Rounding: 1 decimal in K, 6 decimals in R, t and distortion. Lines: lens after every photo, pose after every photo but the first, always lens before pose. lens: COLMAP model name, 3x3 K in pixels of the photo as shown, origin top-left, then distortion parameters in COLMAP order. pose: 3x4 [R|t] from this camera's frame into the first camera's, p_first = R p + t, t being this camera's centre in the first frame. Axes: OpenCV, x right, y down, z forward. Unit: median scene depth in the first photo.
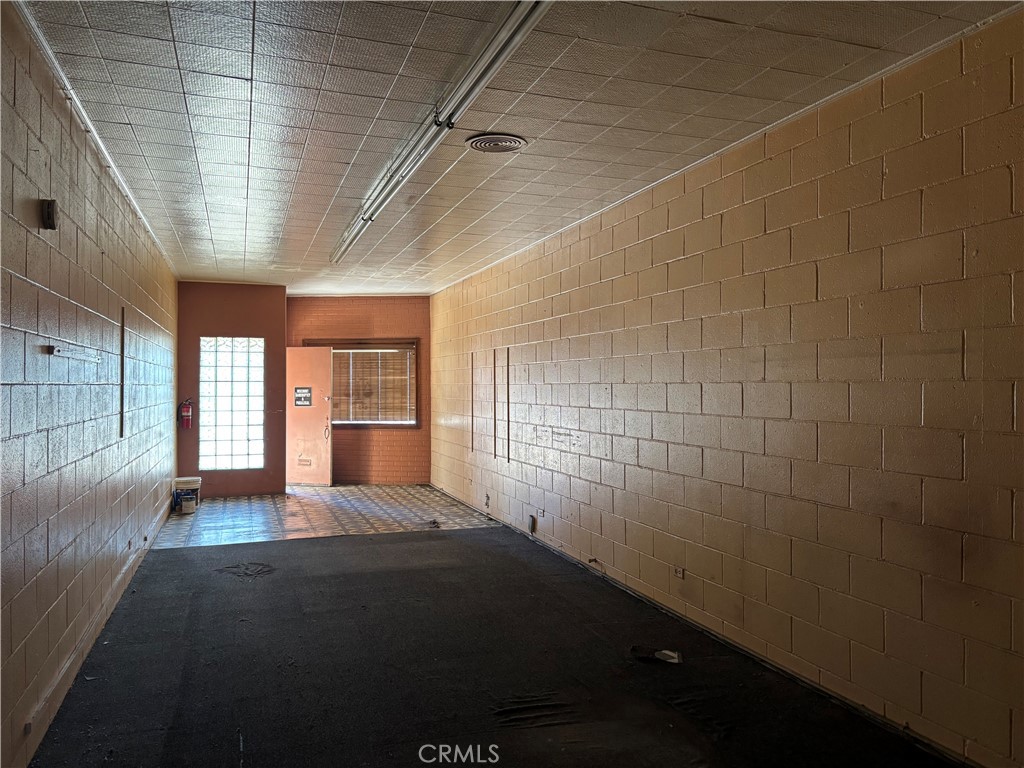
lens RADIAL K [[763.6, 0, 511.0], [0, 763.6, 384.5], [0, 0, 1]] dist [0.002244, -0.002646]
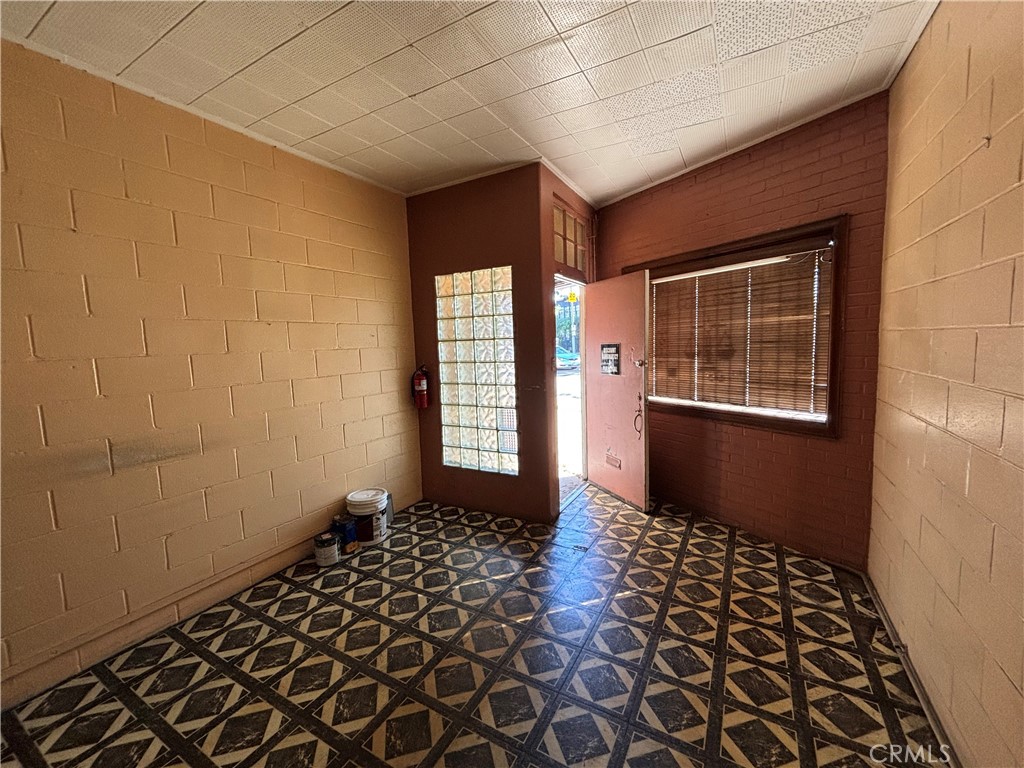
lens RADIAL K [[419.3, 0, 514.2], [0, 419.3, 385.1], [0, 0, 1]] dist [0.003153, 0.000231]
pose [[0.648676, 0.054031, -0.759144, -0.060443], [0.033989, 0.994425, 0.099819, 0.000059], [0.760305, -0.090552, 0.643223, 0.711087]]
